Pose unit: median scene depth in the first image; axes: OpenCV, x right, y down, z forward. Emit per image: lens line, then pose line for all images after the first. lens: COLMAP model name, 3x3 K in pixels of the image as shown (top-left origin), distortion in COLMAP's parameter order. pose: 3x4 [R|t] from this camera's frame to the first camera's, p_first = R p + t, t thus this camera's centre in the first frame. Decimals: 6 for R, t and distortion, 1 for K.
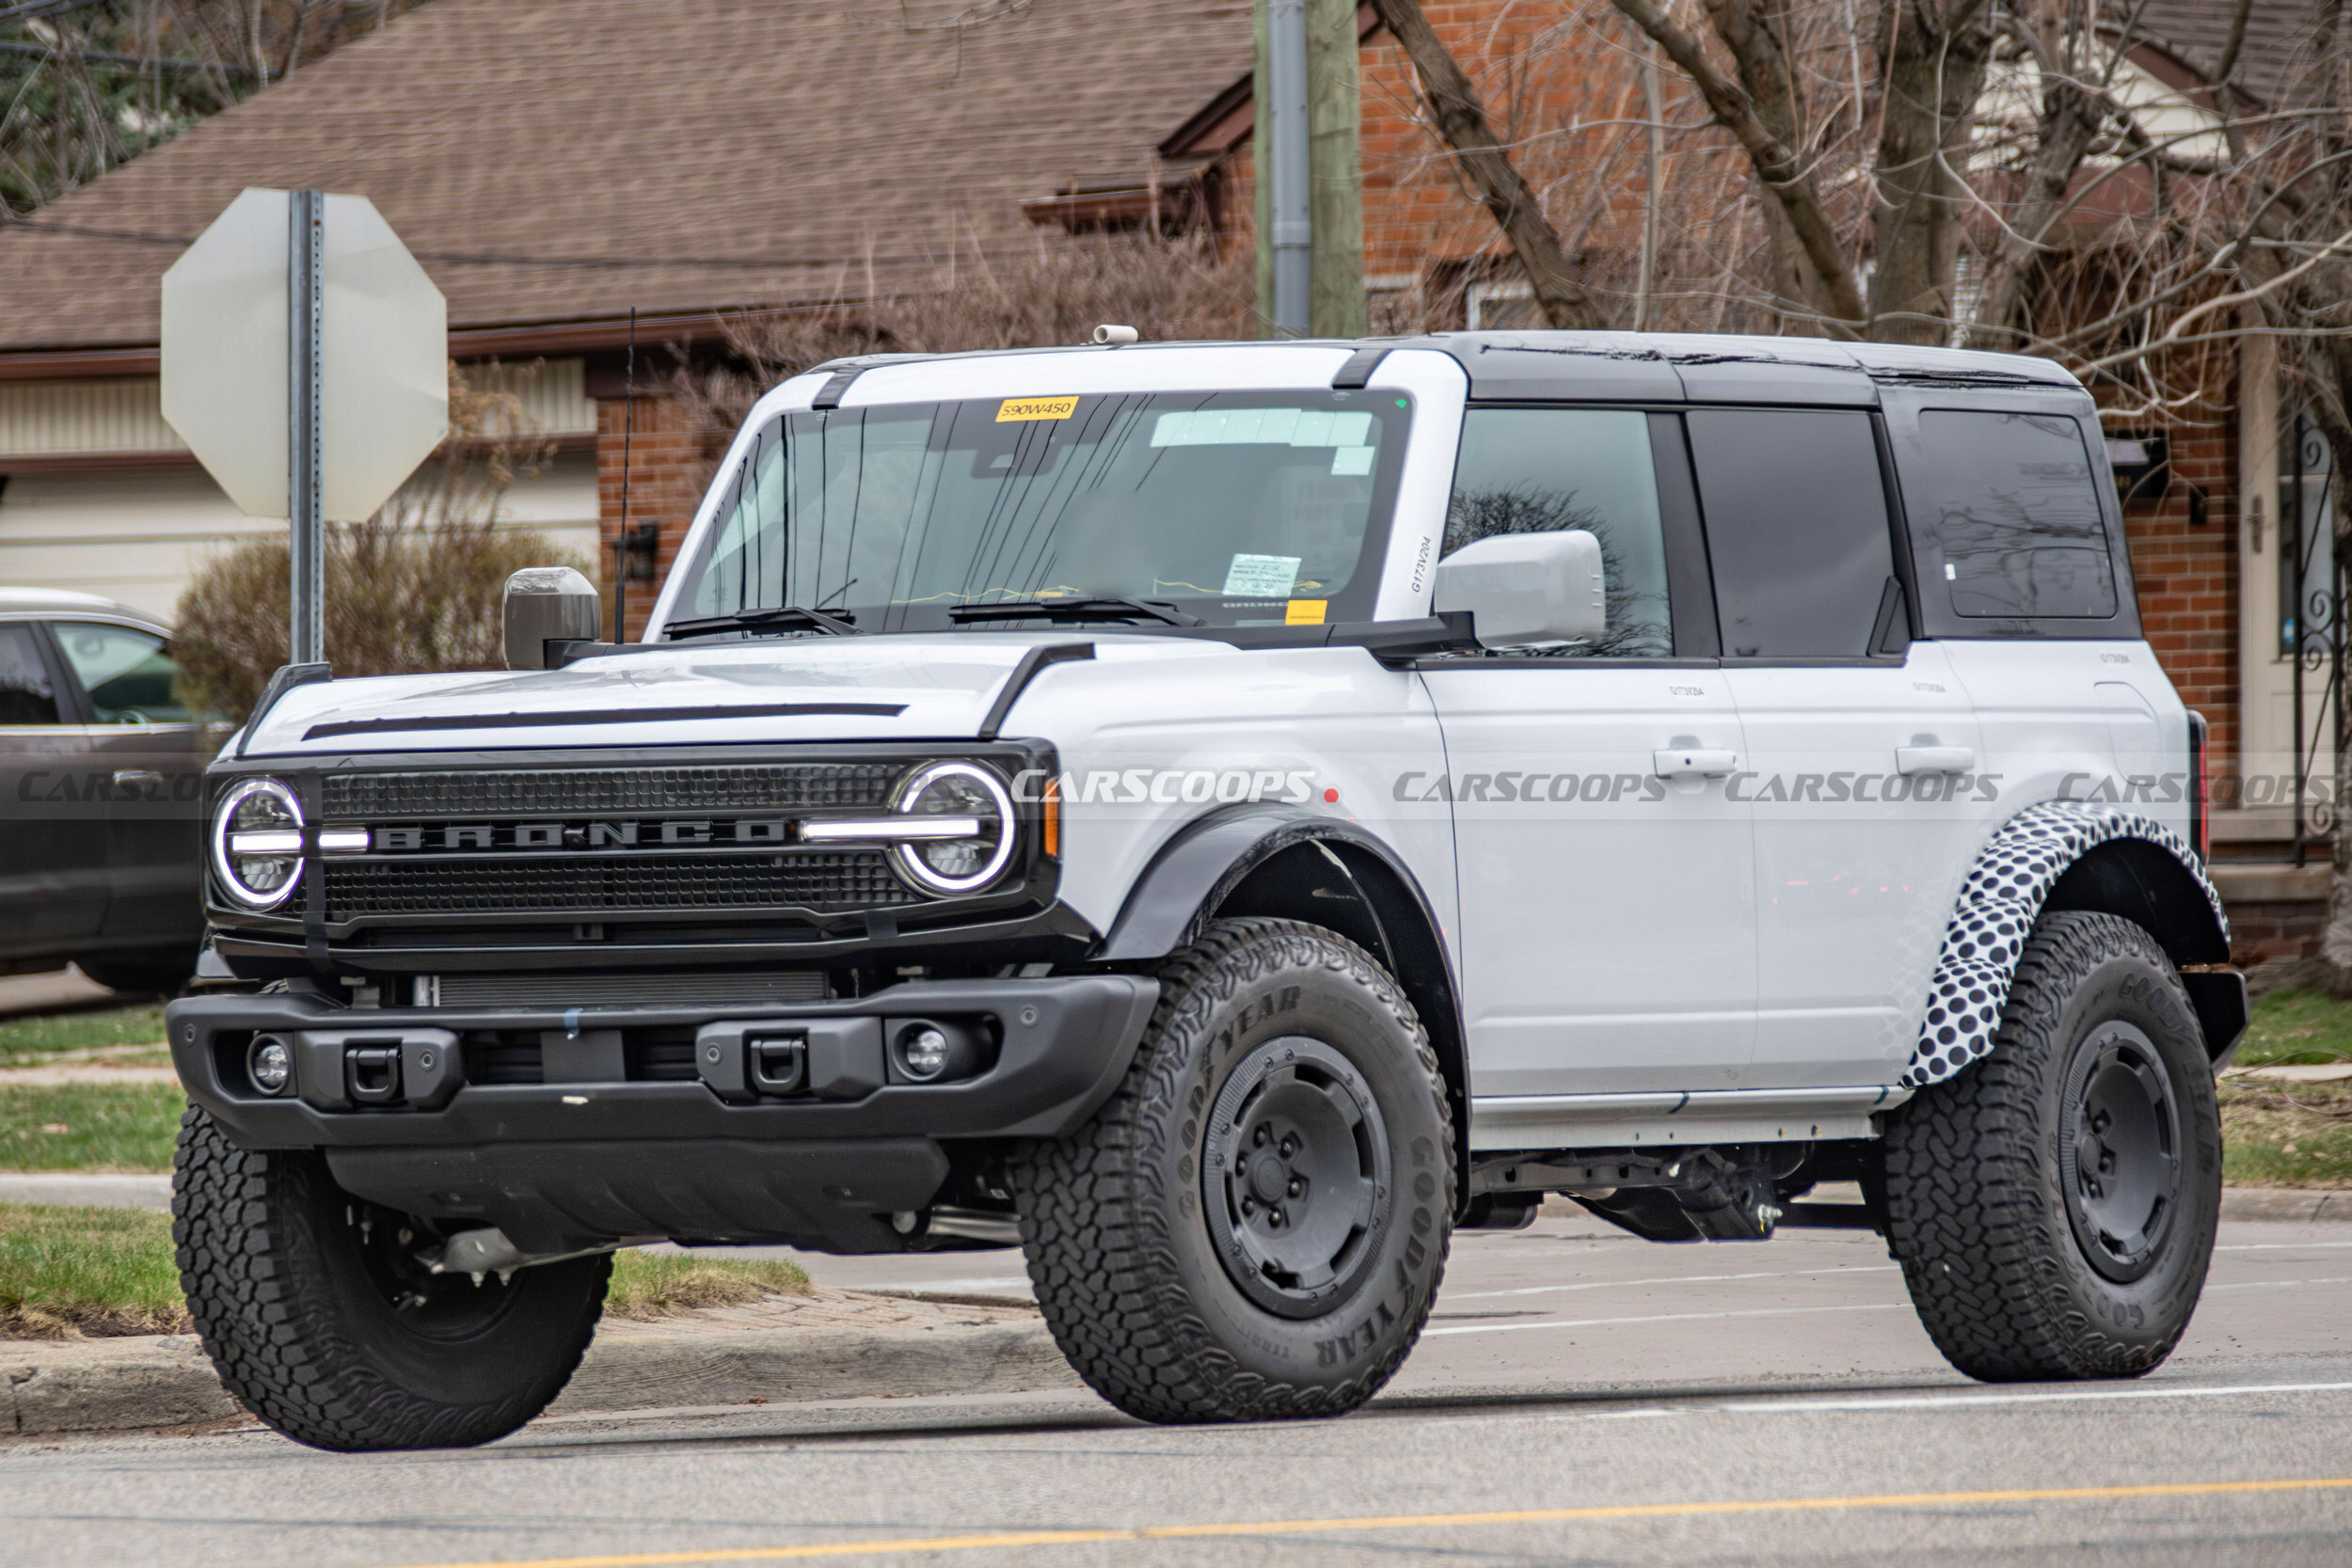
lens RADIAL K [[11351.4, 0, 1176.0], [0, 11351.4, 784.0], [0, 0, 1]] dist [0.012265, -6.805033]
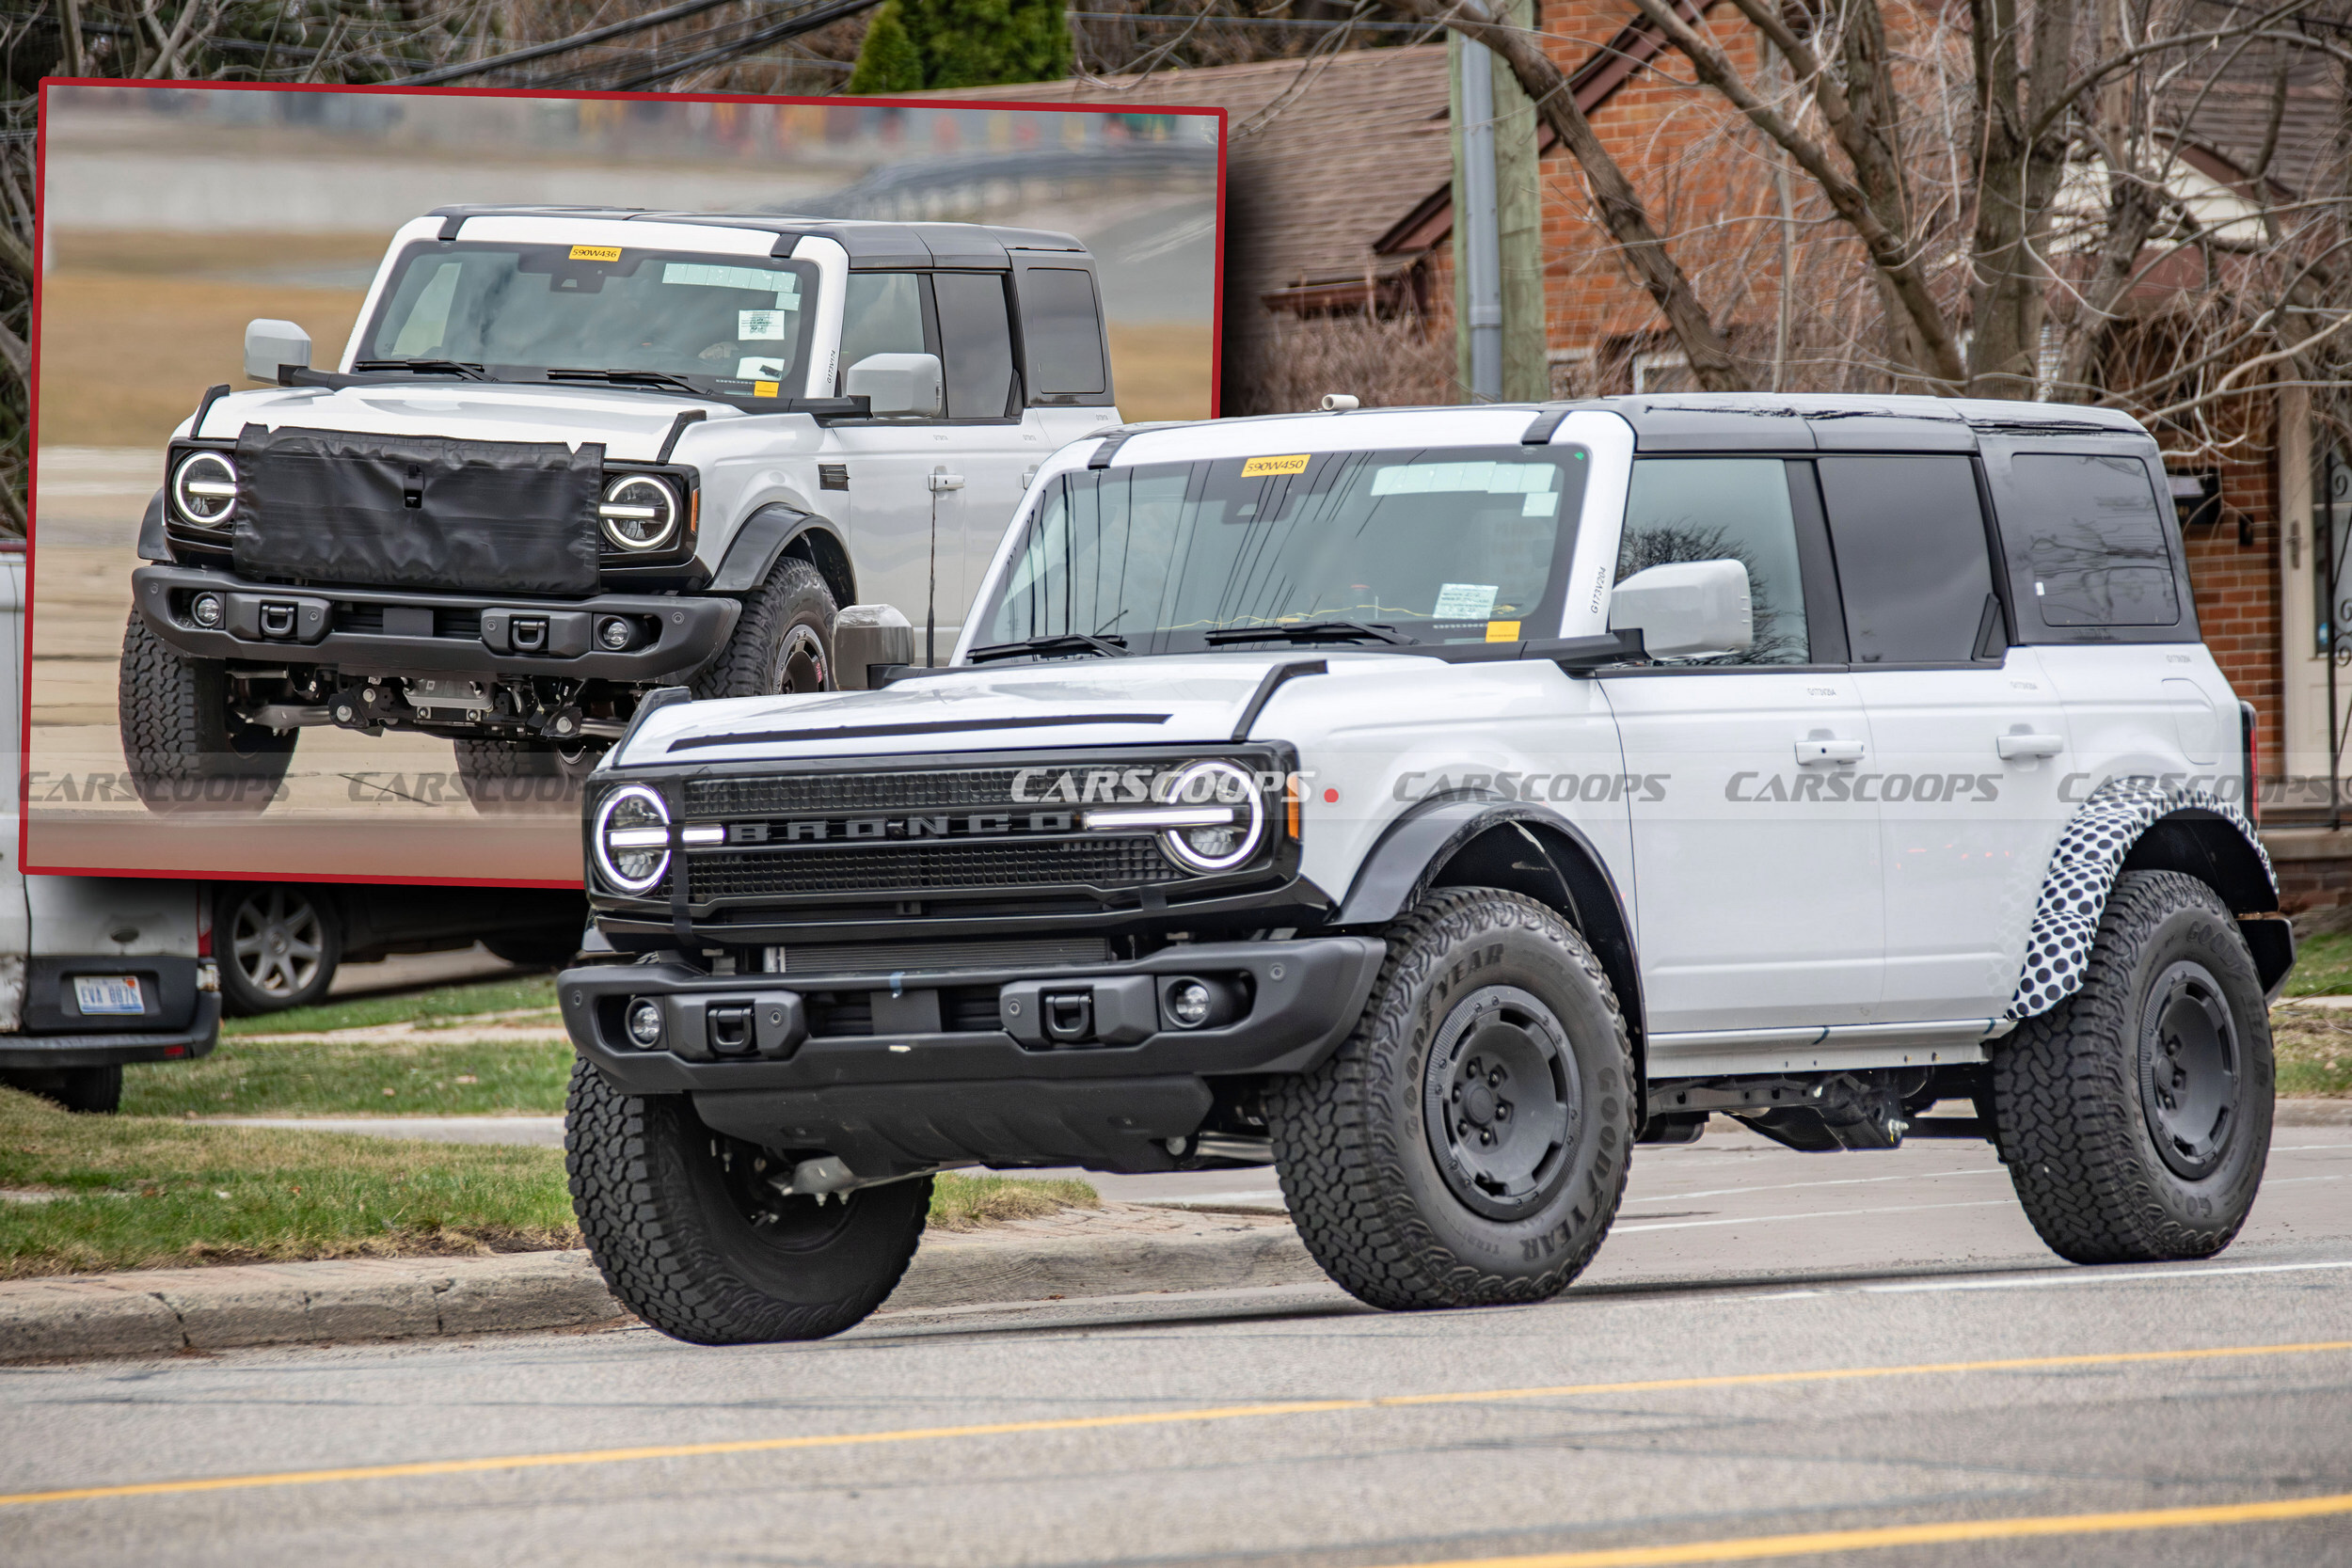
lens RADIAL K [[12693.3, 0, 1176.0], [0, 12693.3, 784.0], [0, 0, 1]] dist [0.572370, 3.443095]
pose [[0.999625, -0.016609, -0.021763, 0.005890], [0.016617, 0.999862, 0.000156, 0.000189], [0.021757, -0.000518, 0.999763, -0.342308]]
